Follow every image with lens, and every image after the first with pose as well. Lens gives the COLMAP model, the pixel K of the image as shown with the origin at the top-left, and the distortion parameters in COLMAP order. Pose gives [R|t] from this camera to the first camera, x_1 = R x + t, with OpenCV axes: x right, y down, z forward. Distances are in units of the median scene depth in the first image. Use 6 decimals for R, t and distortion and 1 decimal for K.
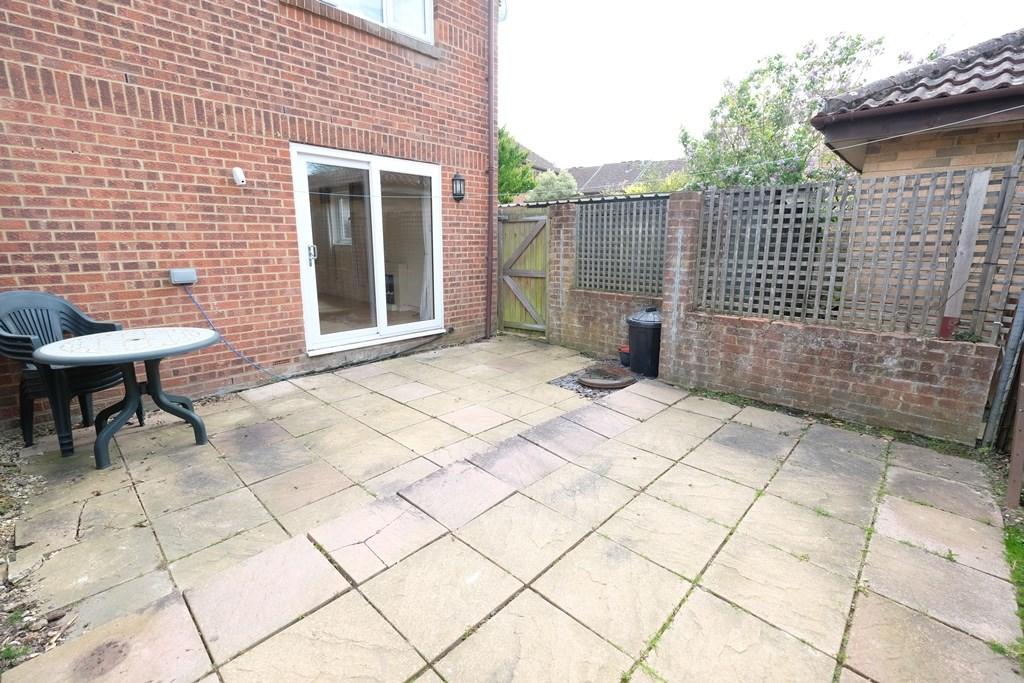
lens RADIAL K [[445.5, 0, 513.1], [0, 445.5, 337.9], [0, 0, 1]] dist [-0.002455, 0.000282]
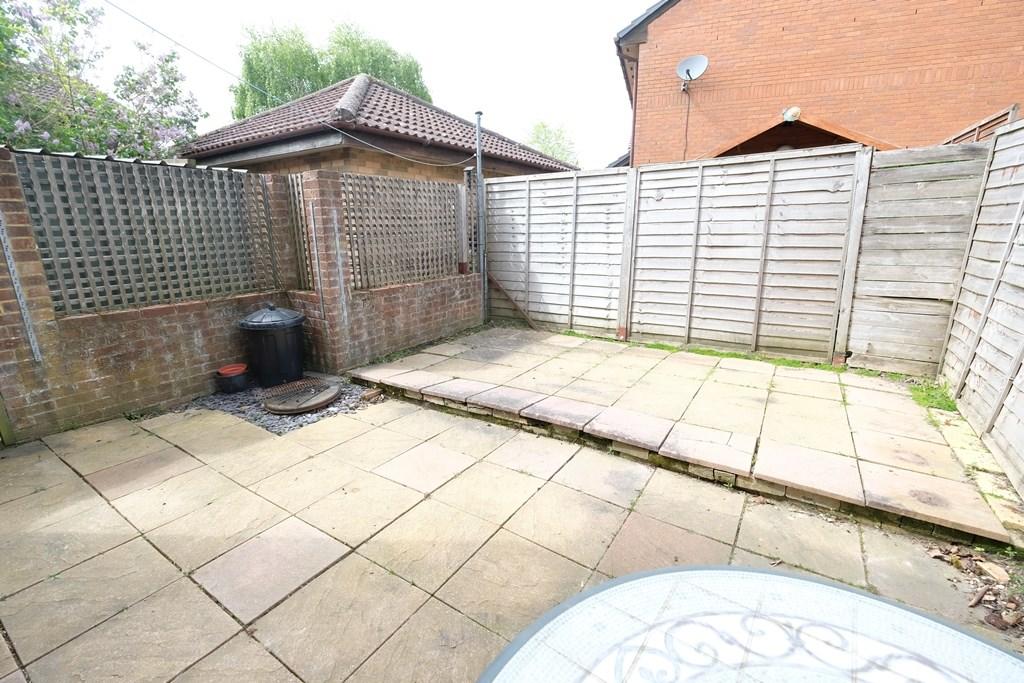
lens RADIAL K [[445.5, 0, 508.9], [0, 445.5, 340.3], [0, 0, 1]] dist [-0.002455, 0.000282]
pose [[-0.175212, -0.241712, 0.954398, -0.675654], [0.225941, 0.933650, 0.277937, -0.161216], [-0.958254, 0.264335, -0.108974, 0.809868]]
